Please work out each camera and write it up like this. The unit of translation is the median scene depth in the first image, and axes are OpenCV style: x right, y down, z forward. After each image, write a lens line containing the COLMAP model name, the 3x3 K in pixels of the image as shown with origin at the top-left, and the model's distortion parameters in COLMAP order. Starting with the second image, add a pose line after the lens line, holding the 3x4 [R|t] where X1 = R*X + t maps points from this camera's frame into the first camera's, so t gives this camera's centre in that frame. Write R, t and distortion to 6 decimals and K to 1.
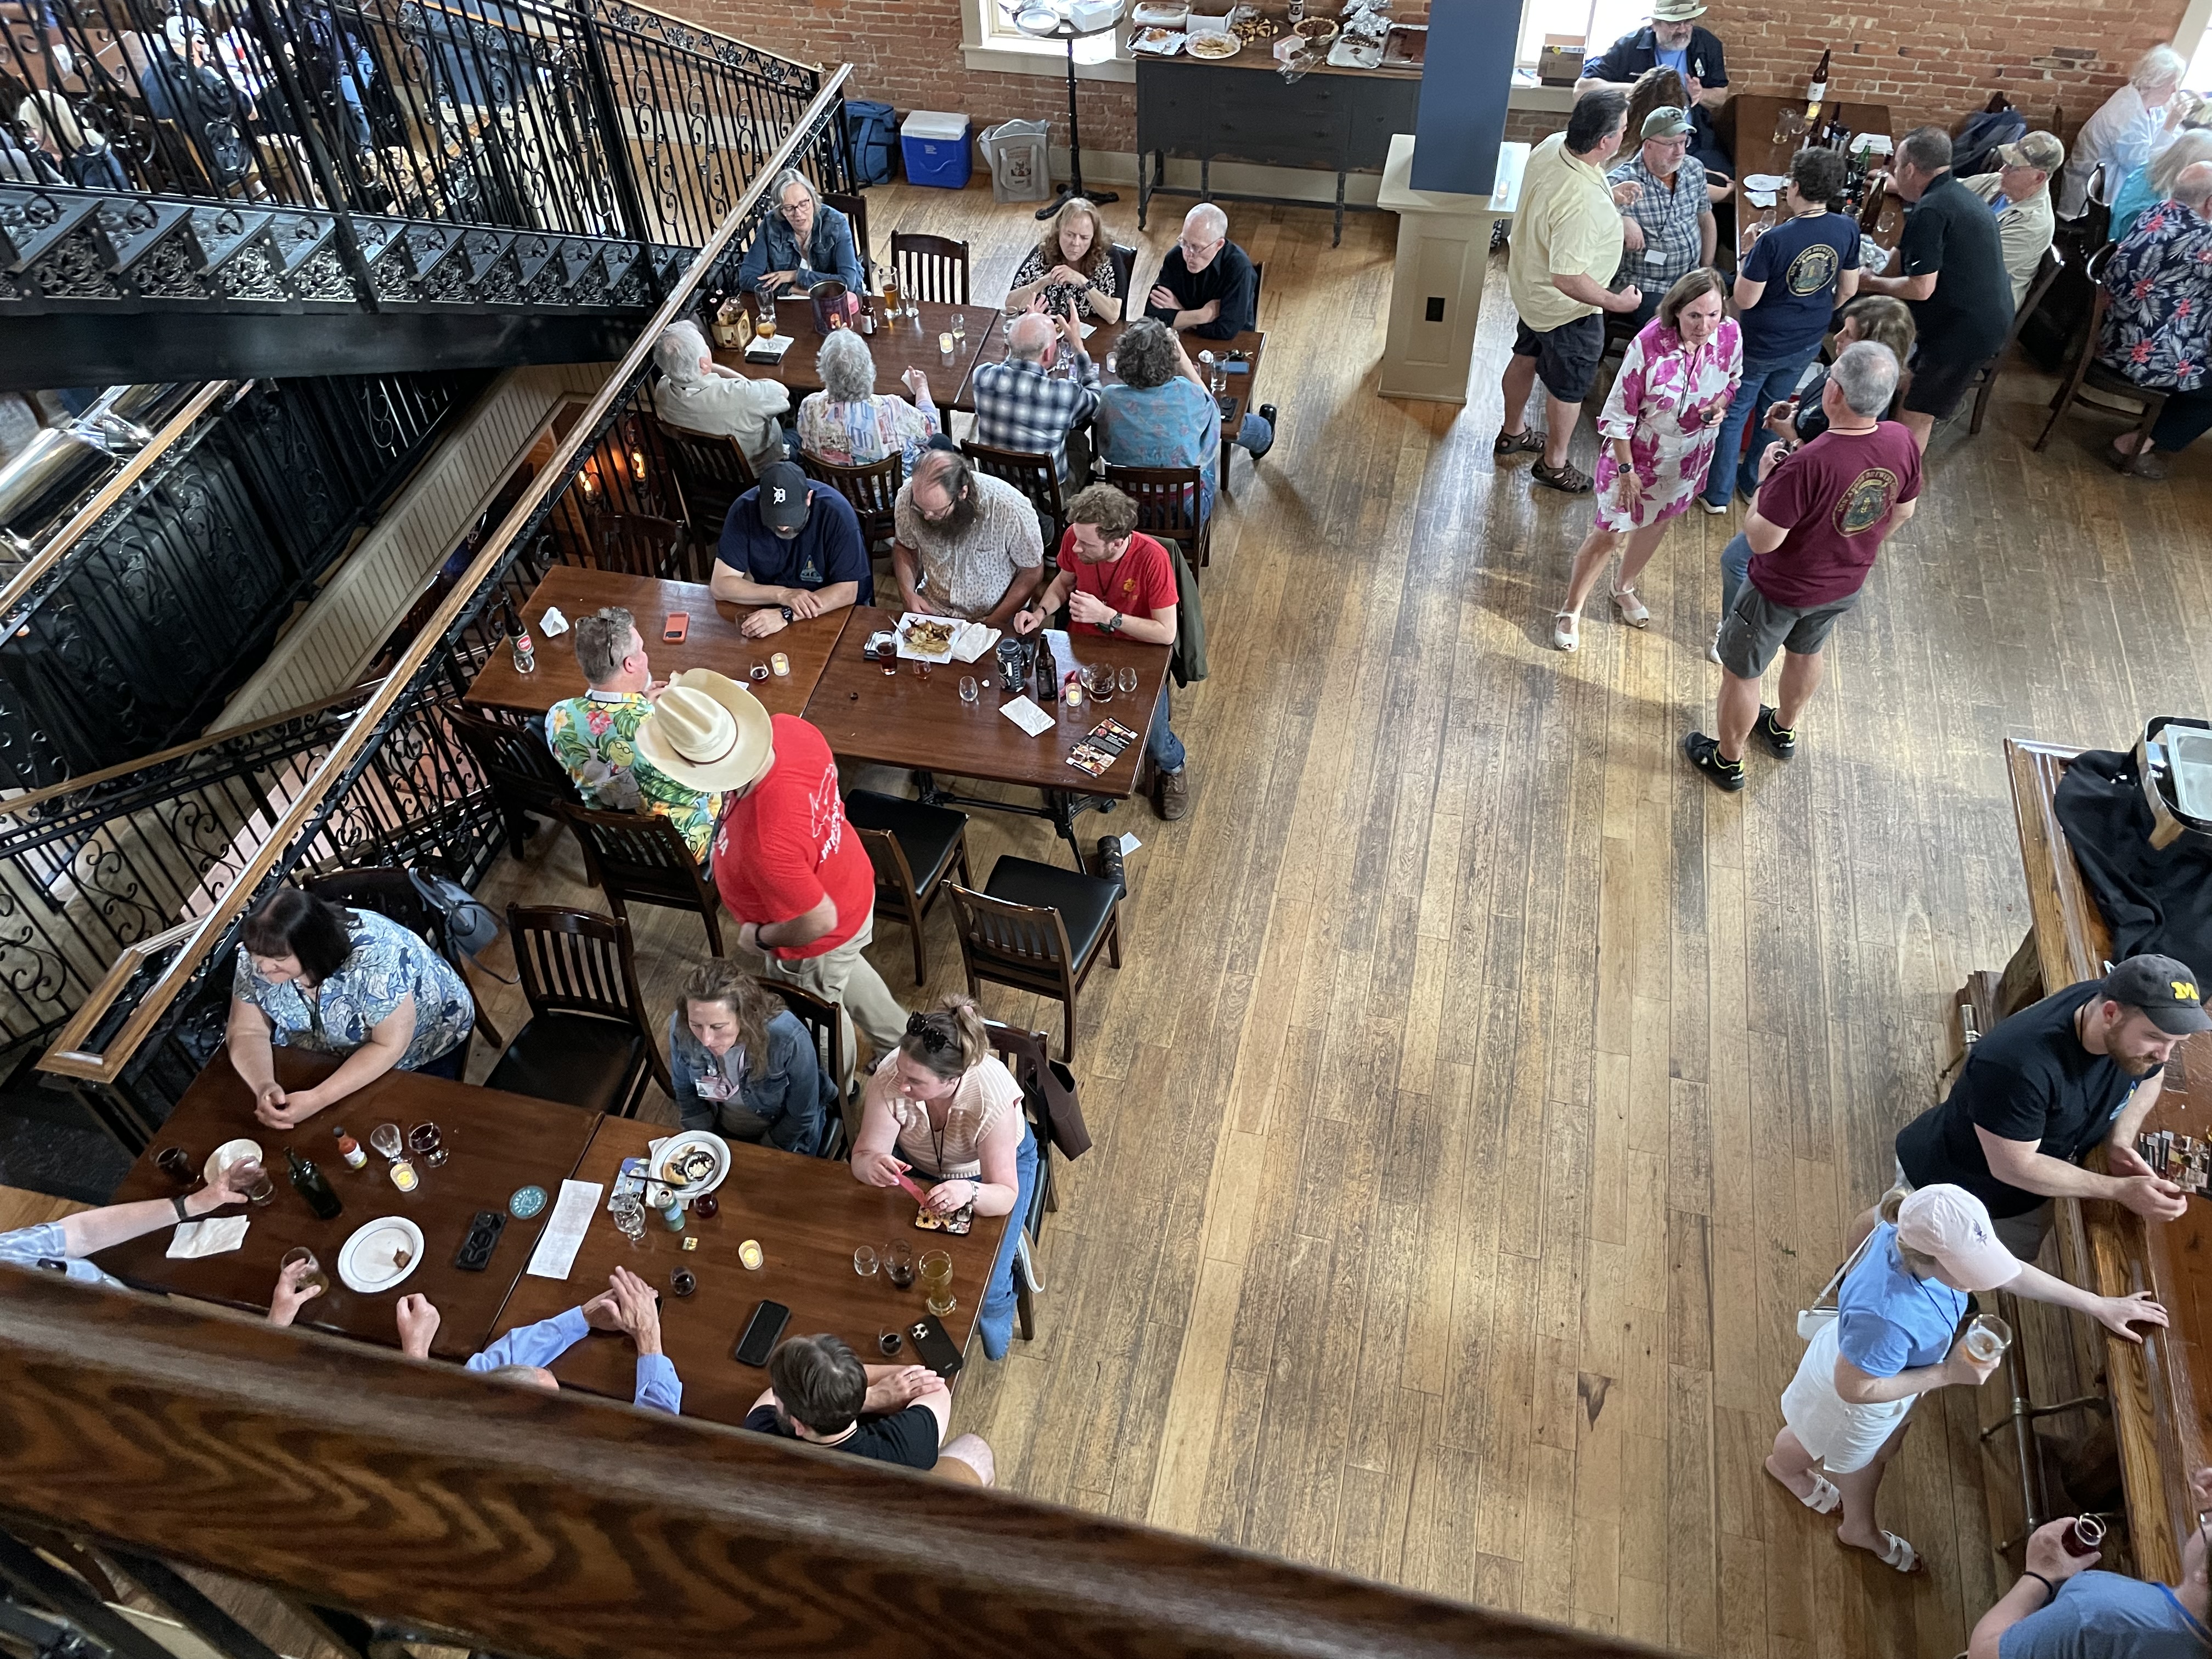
lens RADIAL K [[1687.3, 0, 1111.6], [0, 1687.3, 826.5], [0, 0, 1]] dist [0.053098, -0.087630]
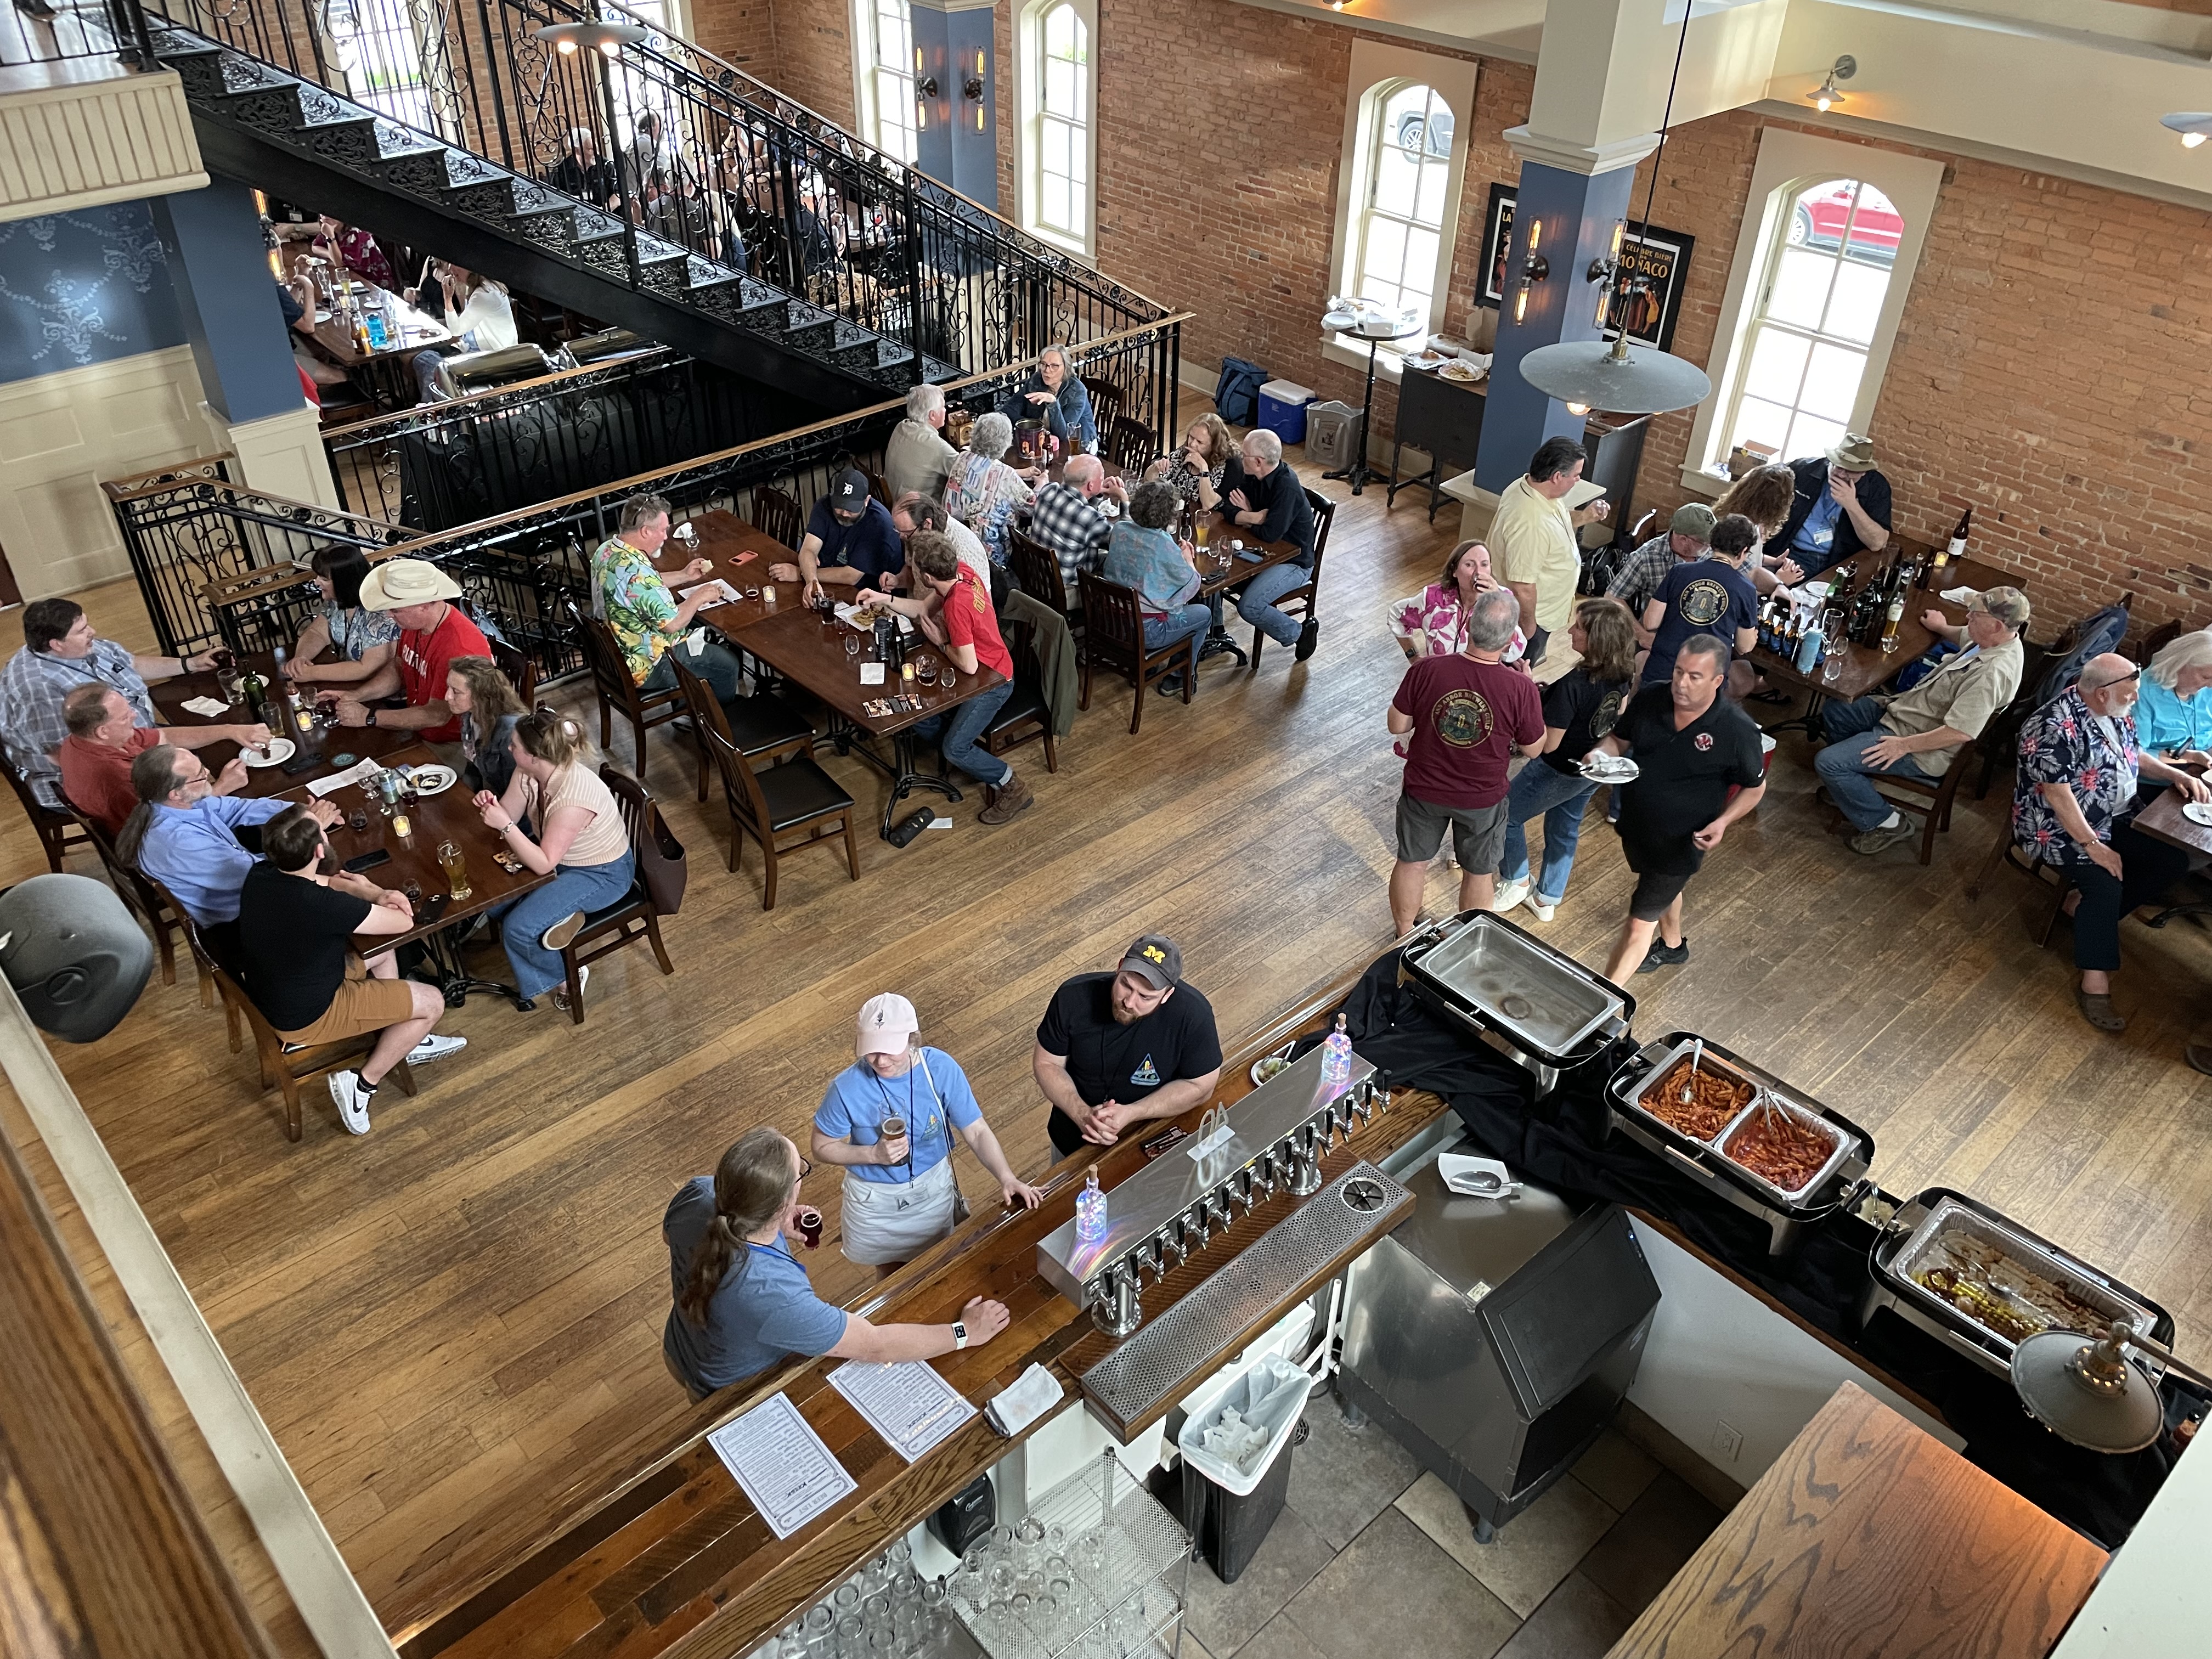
lens RADIAL K [[1687.3, 0, 1120.9], [0, 1687.3, 828.3], [0, 0, 1]] dist [0.053098, -0.087630]
pose [[0.820519, 0.364128, -0.440634, 0.565104], [-0.451634, 0.885488, -0.109259, 0.075766], [0.350392, 0.288655, 0.891013, -0.071357]]
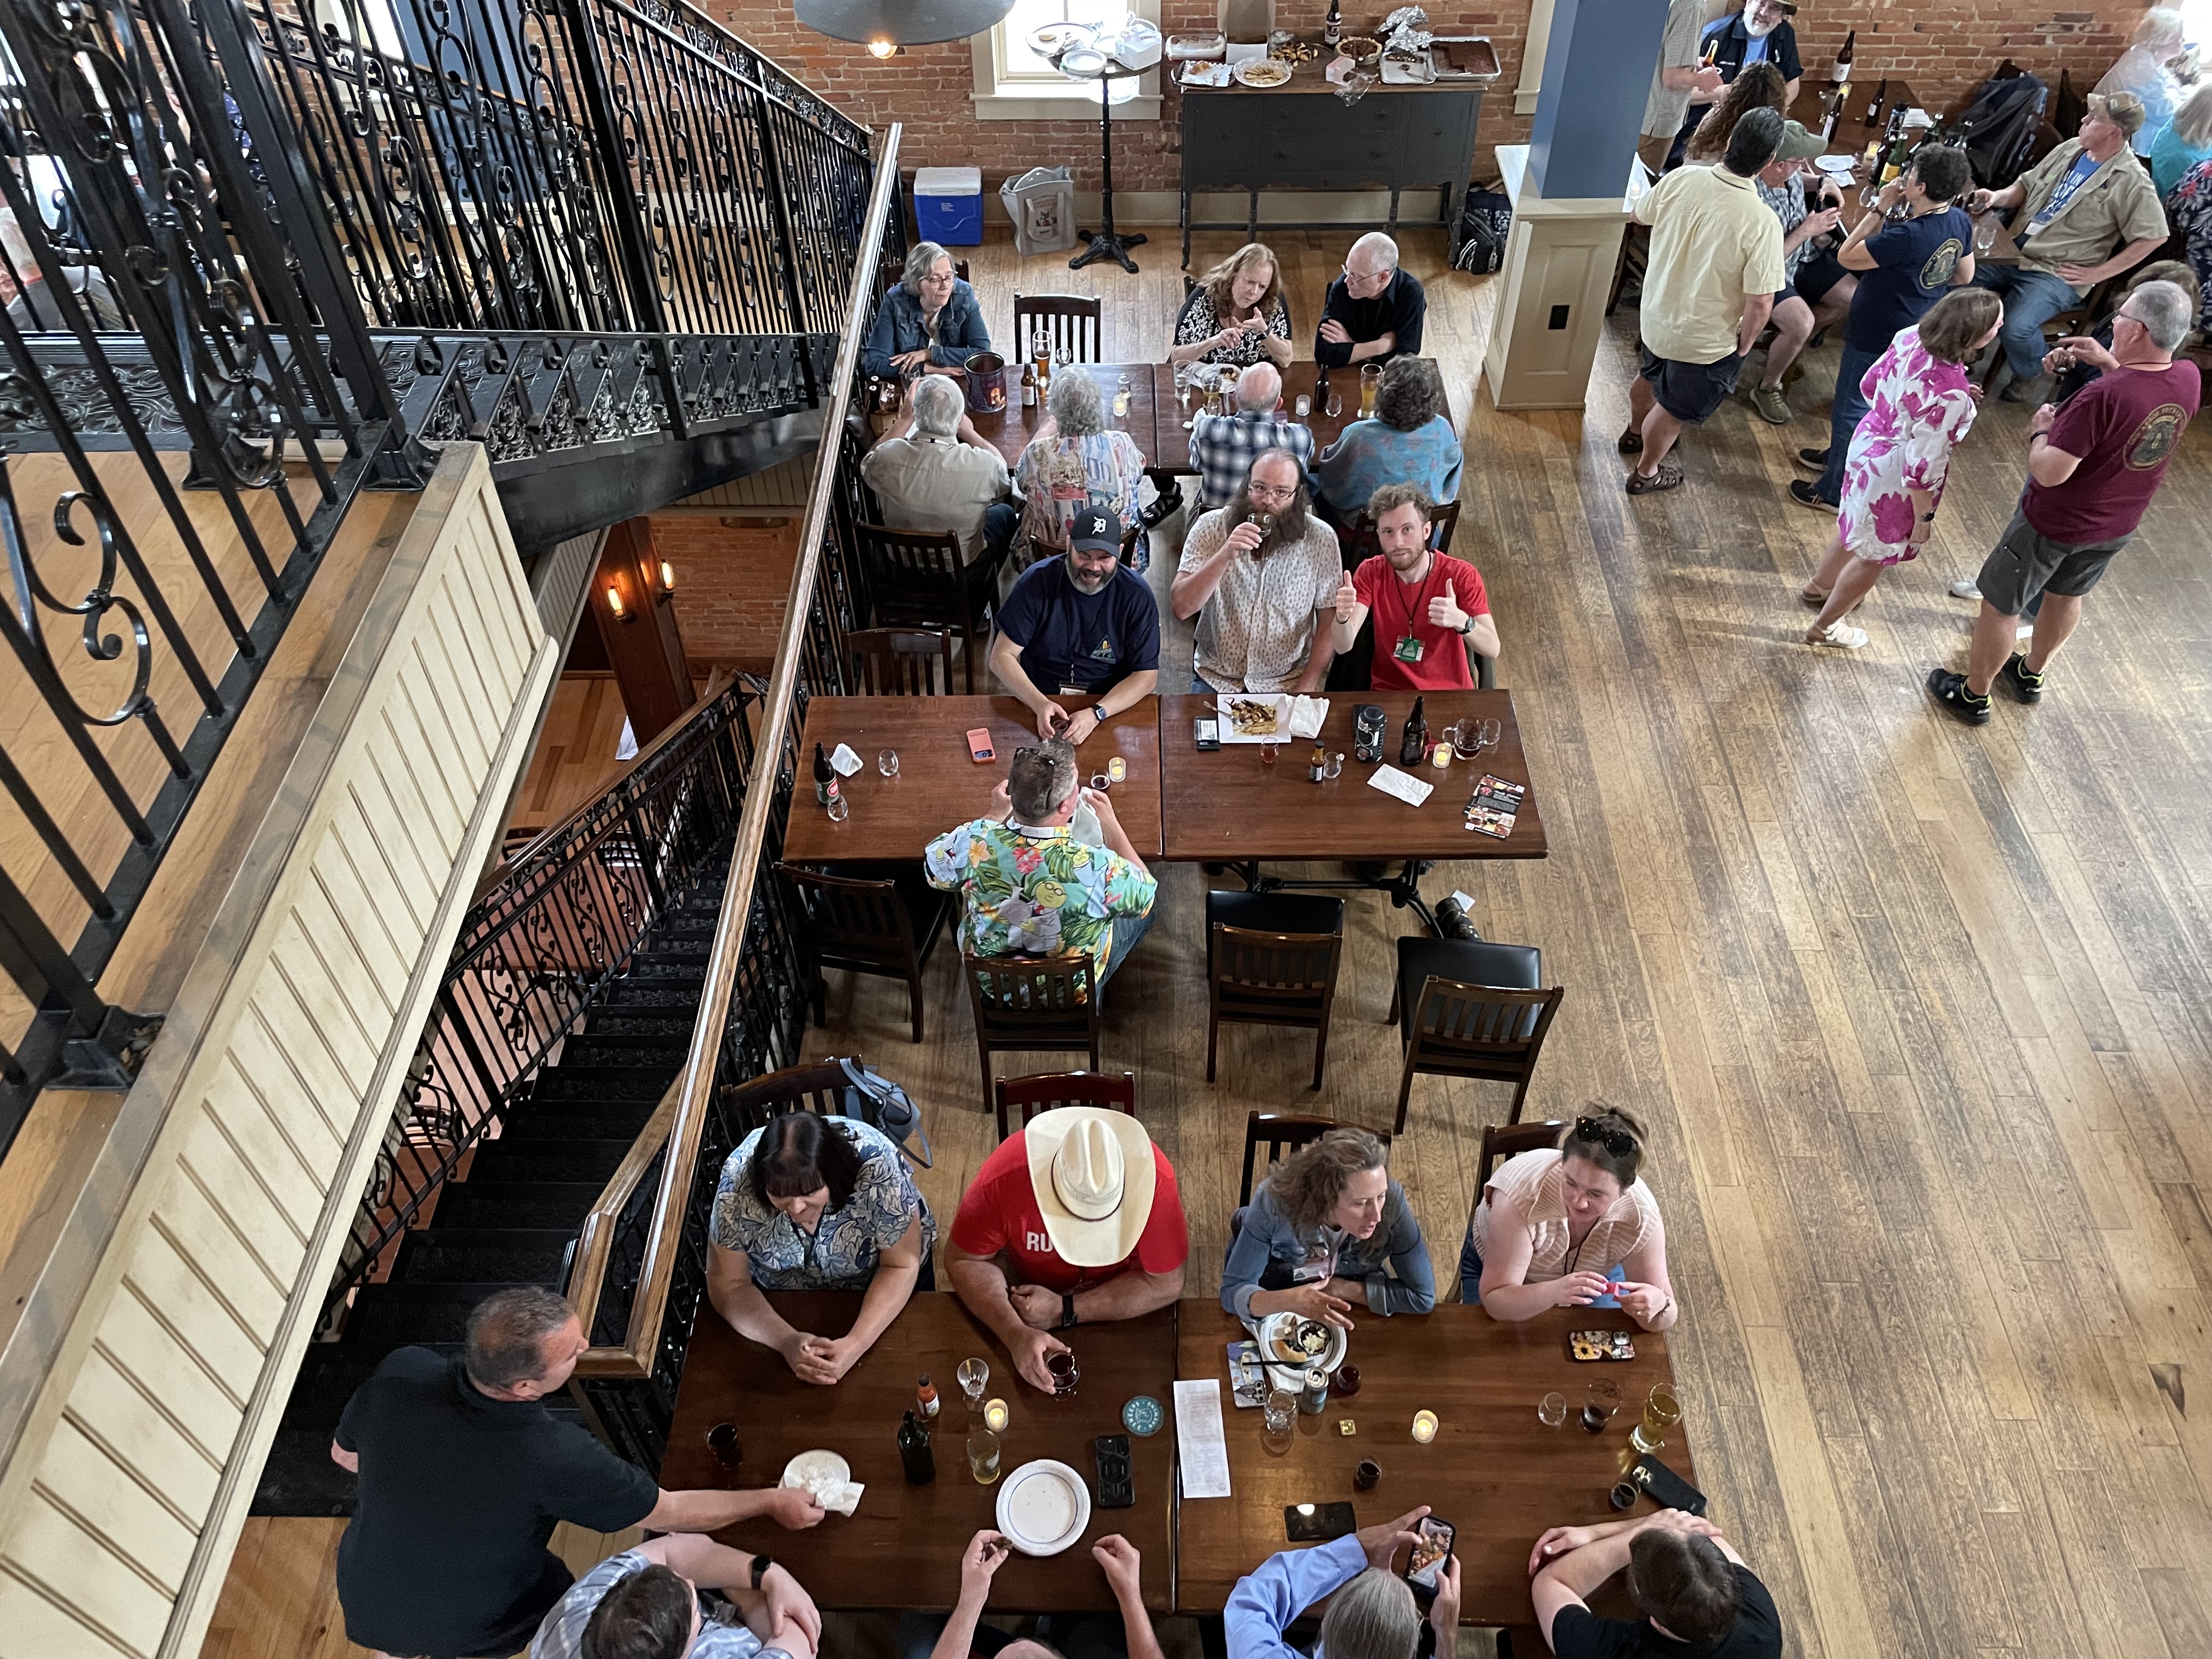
lens RADIAL K [[1687.3, 0, 1091.7], [0, 1687.3, 827.9], [0, 0, 1]] dist [0.053098, -0.087630]
pose [[0.975898, -0.148522, 0.159888, -0.282837], [0.151331, 0.988468, -0.005474, -0.048048], [-0.157231, 0.029538, 0.987120, 0.078037]]
